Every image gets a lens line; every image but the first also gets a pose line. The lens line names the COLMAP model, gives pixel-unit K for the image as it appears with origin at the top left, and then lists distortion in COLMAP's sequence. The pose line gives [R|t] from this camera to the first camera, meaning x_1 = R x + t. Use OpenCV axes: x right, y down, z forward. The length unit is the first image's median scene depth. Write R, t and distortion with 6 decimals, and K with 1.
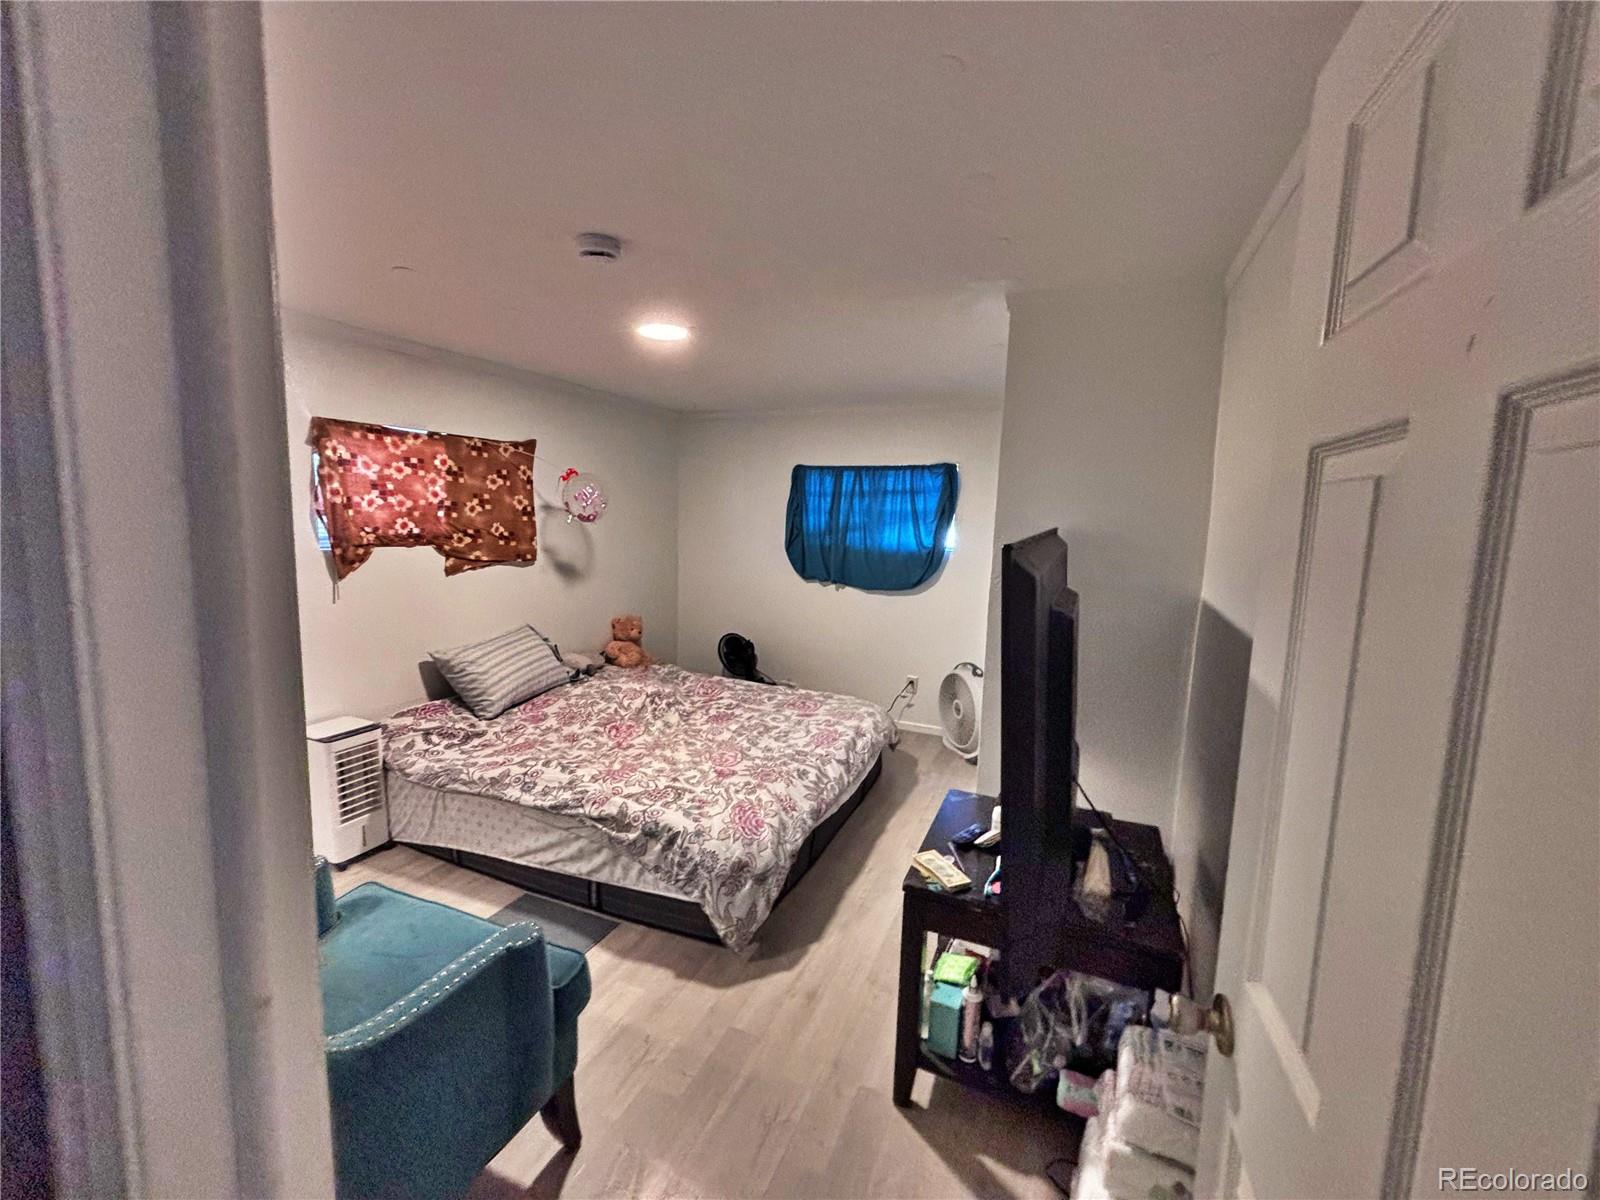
lens RADIAL K [[659.6, 0, 799.8], [0, 659.6, 596.8], [0, 0, 1]] dist [-0.001812, -0.000387]
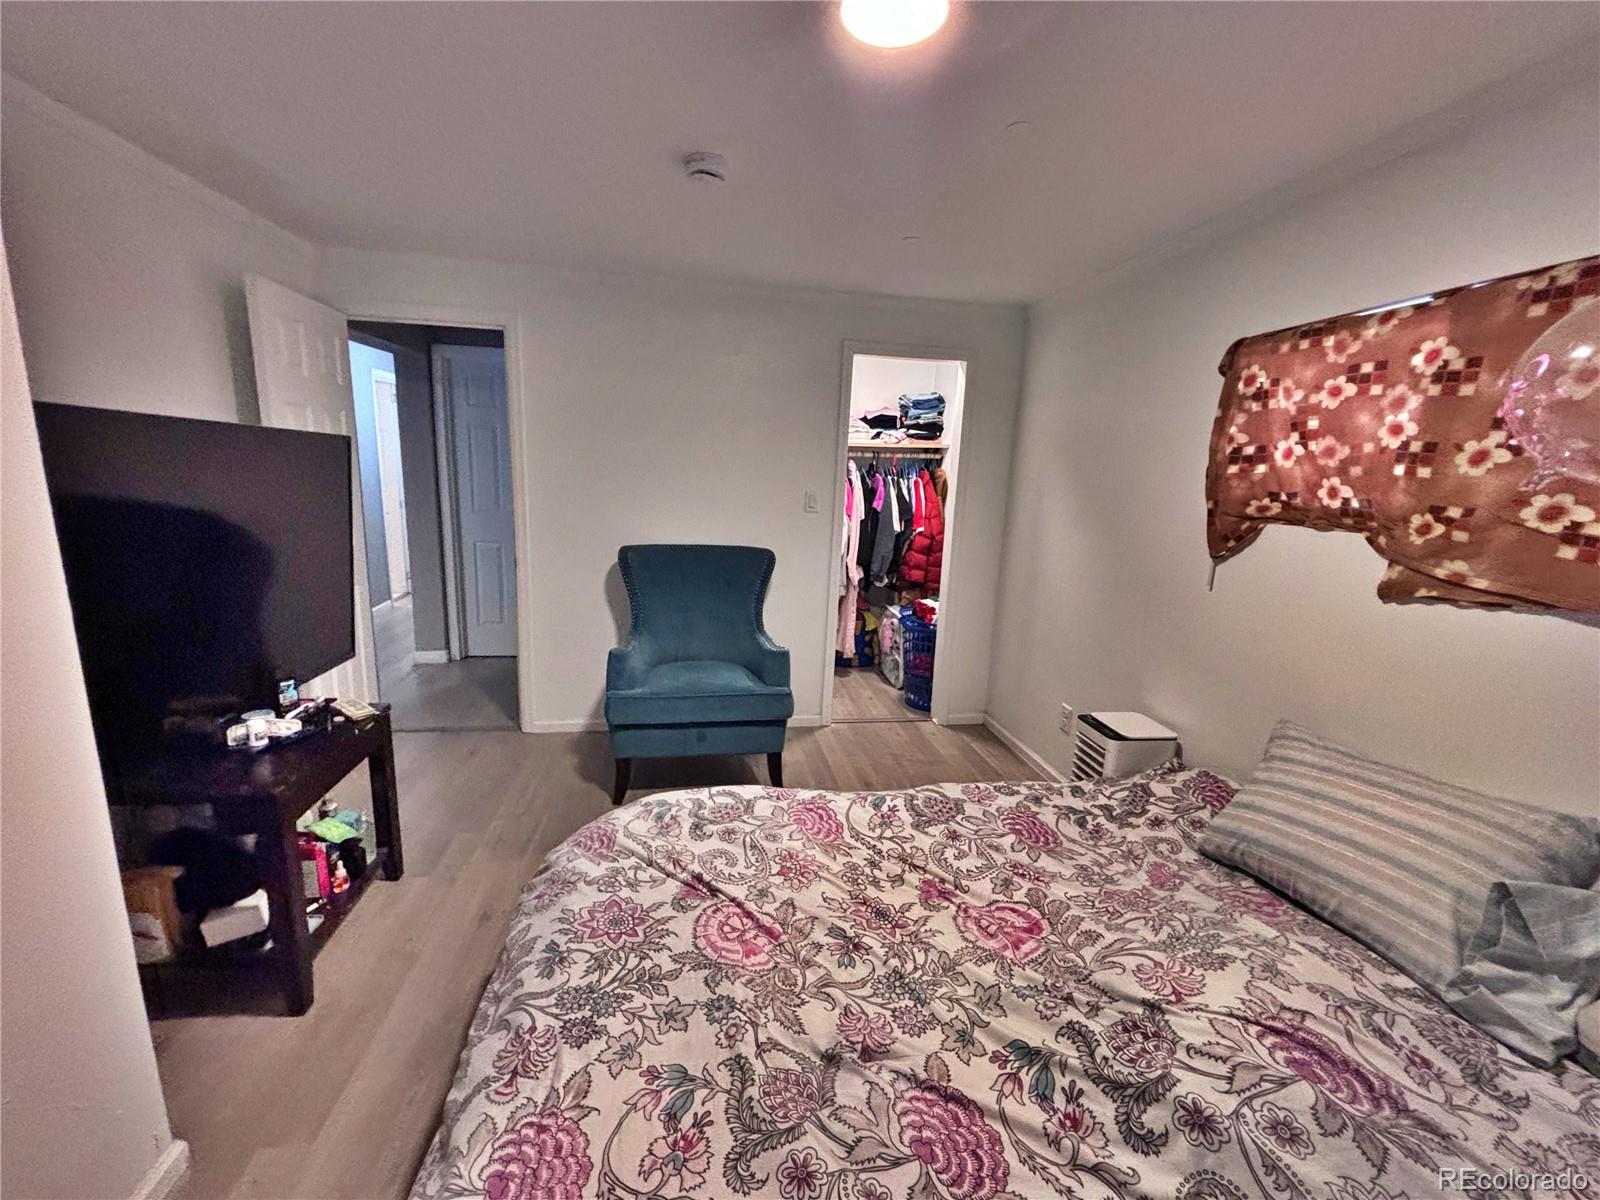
lens RADIAL K [[659.6, 0, 794.3], [0, 659.6, 596.3], [0, 0, 1]] dist [-0.001812, -0.000387]
pose [[-0.841421, 0.046016, -0.538417, 0.087604], [-0.125660, 0.952392, 0.277775, -0.120547], [0.525566, 0.301383, -0.795581, 1.218489]]
